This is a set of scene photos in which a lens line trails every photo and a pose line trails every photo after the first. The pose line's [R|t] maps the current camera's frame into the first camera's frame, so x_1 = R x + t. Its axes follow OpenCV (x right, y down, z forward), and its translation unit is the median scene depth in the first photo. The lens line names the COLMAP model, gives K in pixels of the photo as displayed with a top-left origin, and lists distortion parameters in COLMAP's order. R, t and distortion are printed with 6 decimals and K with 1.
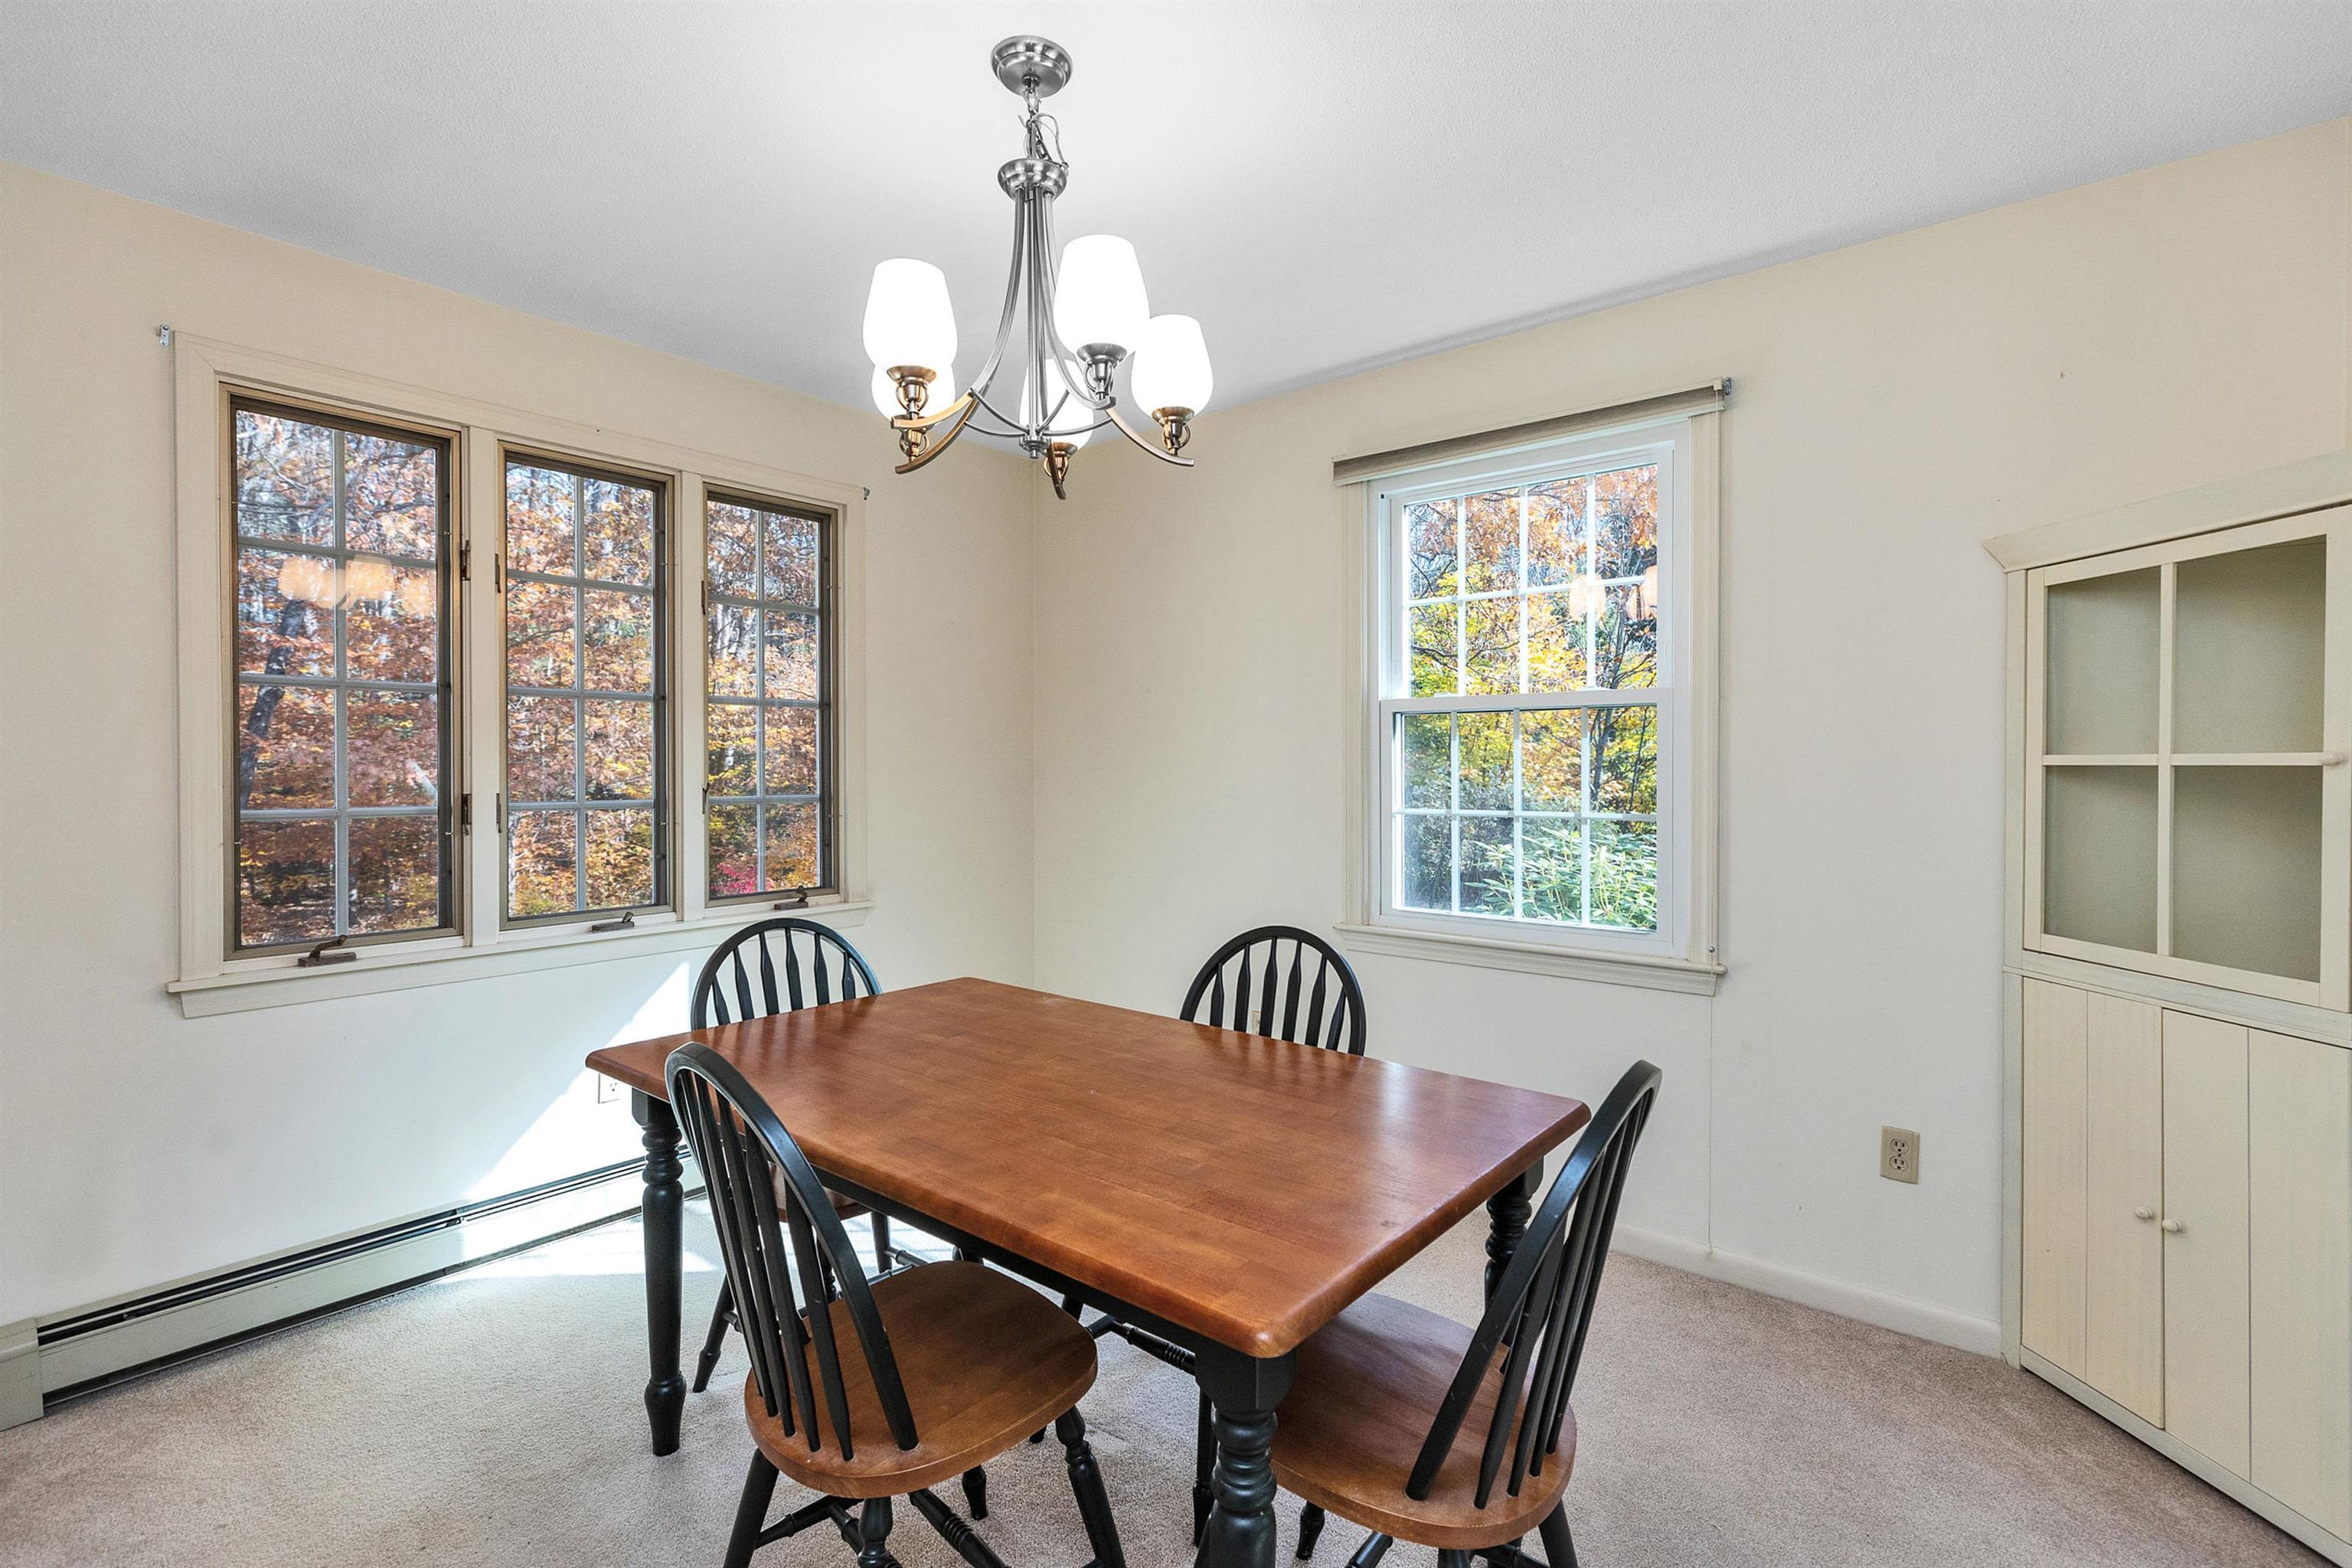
lens RADIAL K [[1068.5, 0, 1171.7], [0, 1068.5, 785.2], [0, 0, 1]] dist [-0.002842, -0.000936]
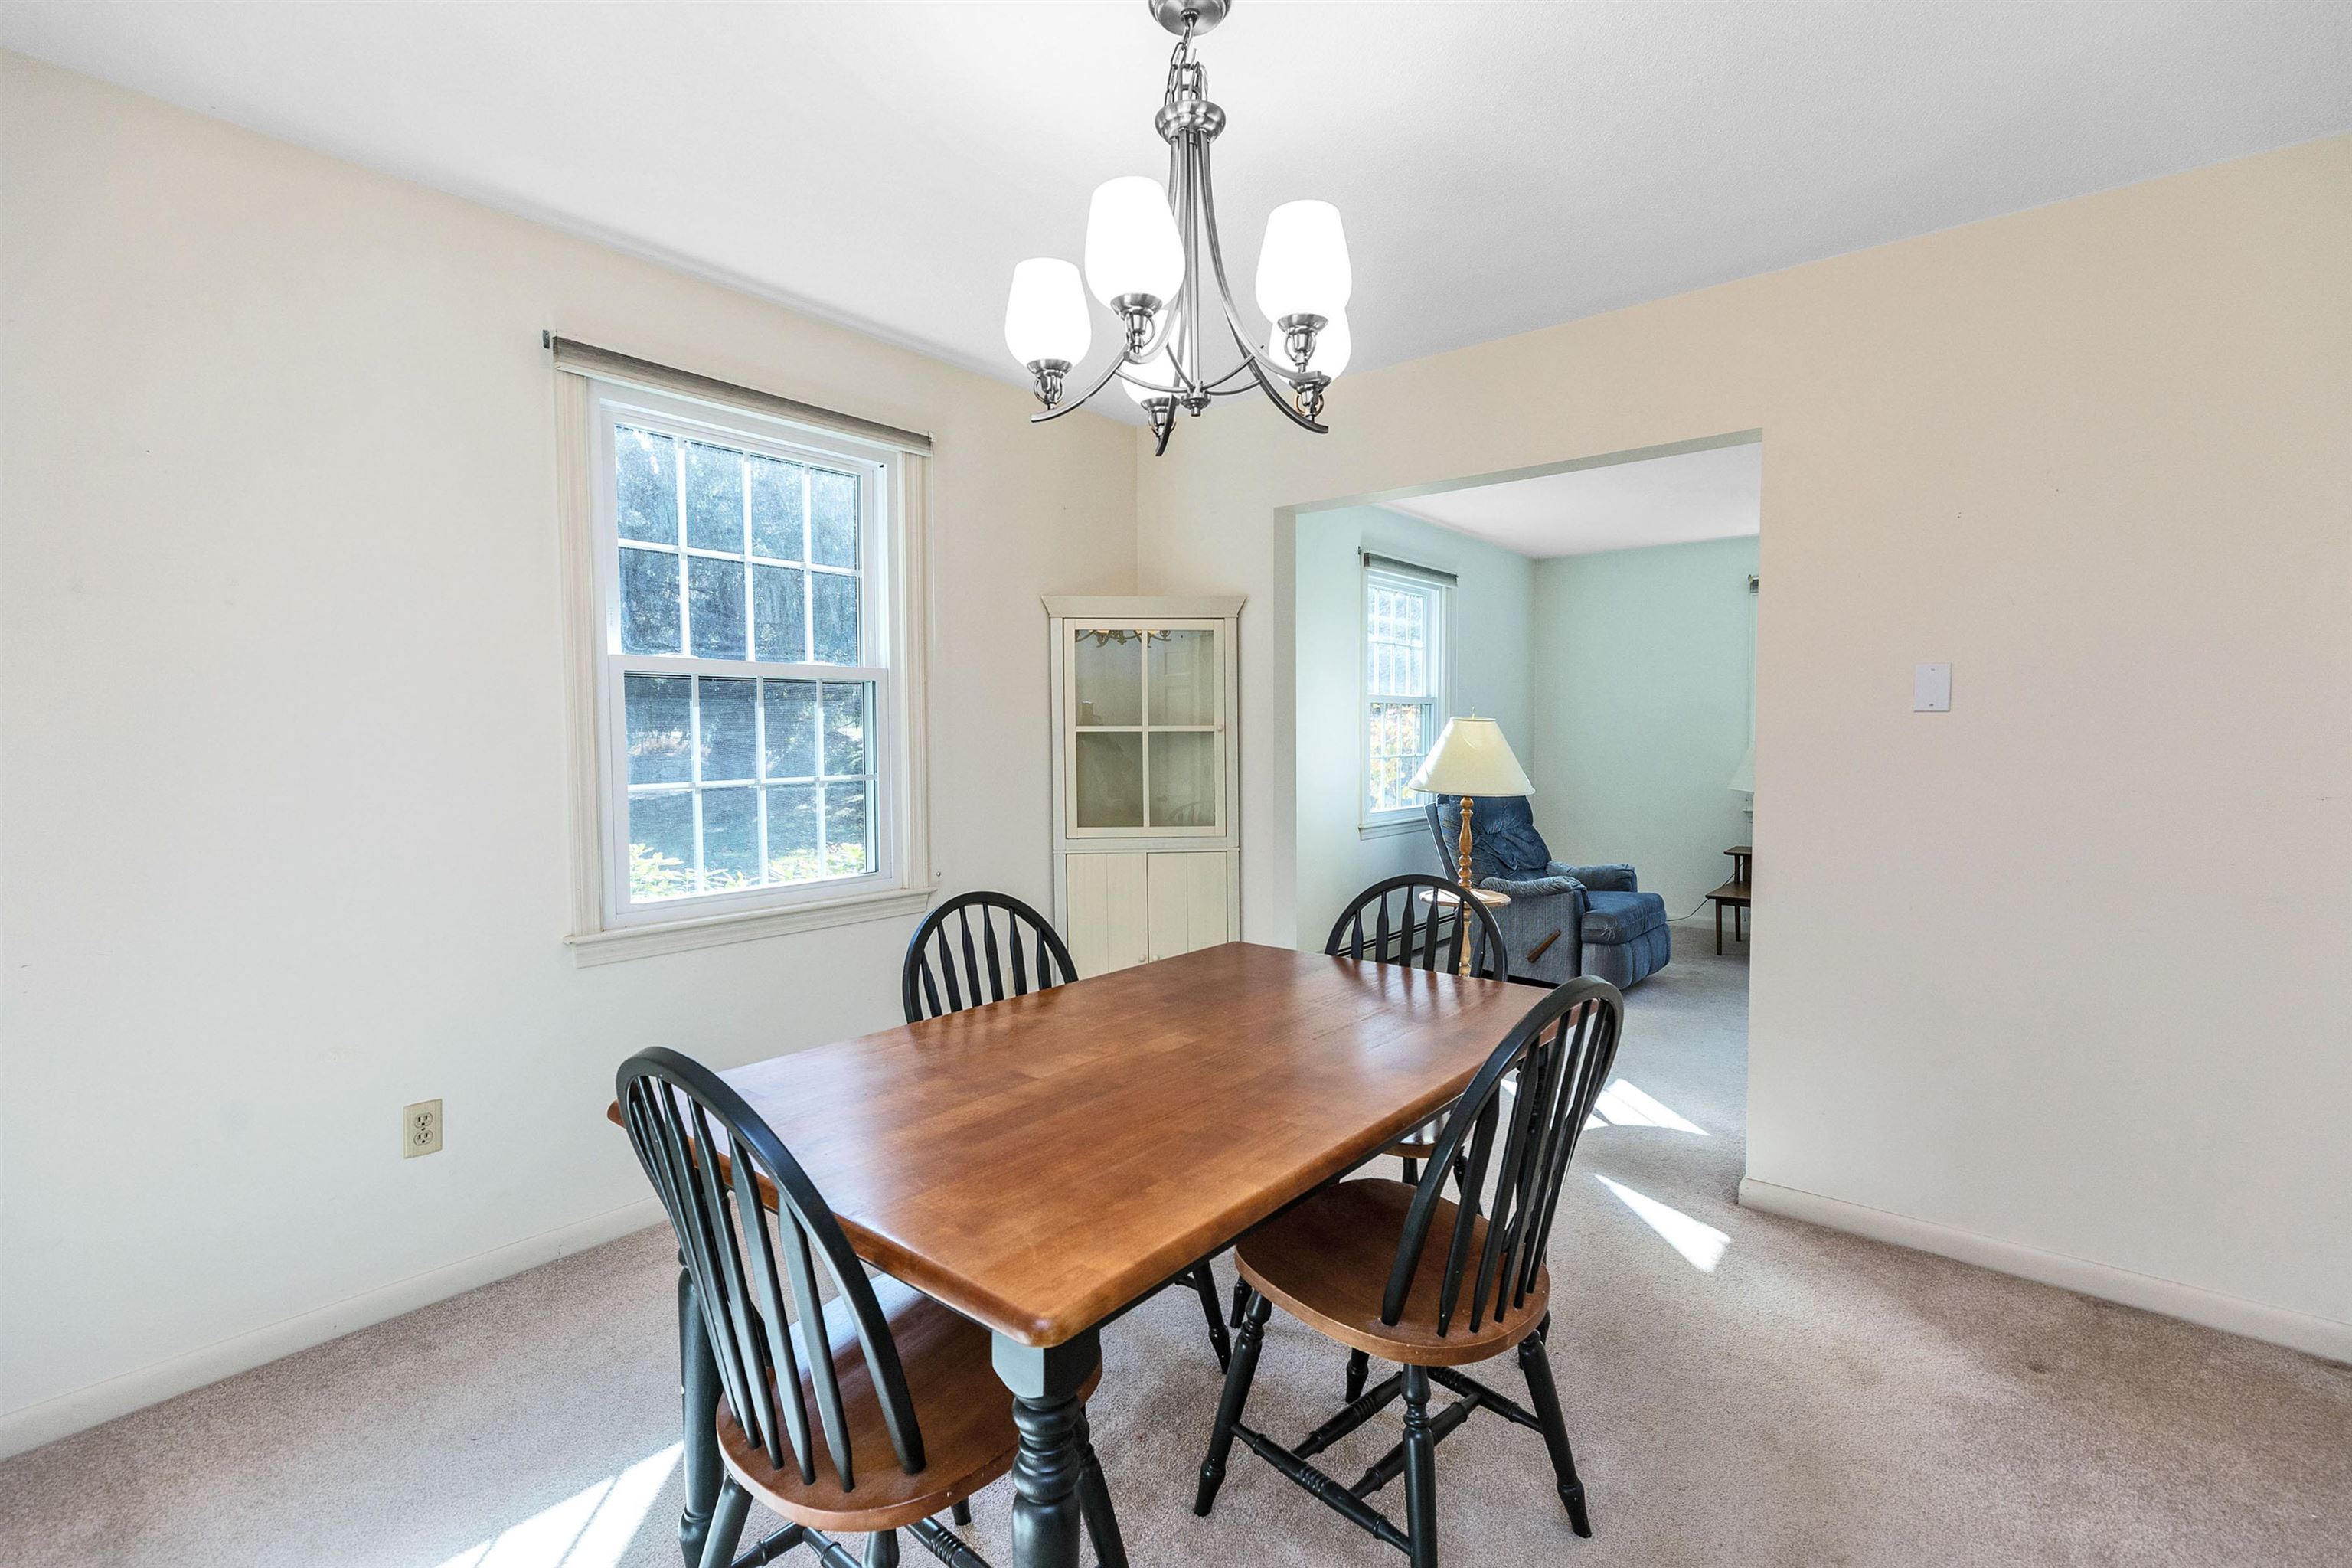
lens RADIAL K [[1068.5, 0, 1171.7], [0, 1068.5, 785.2], [0, 0, 1]] dist [-0.002842, -0.000936]
pose [[-0.027350, -0.047611, 0.998491, -0.946812], [0.026545, 0.998478, 0.048338, -0.012159], [-0.999273, 0.027827, -0.026045, 0.892416]]
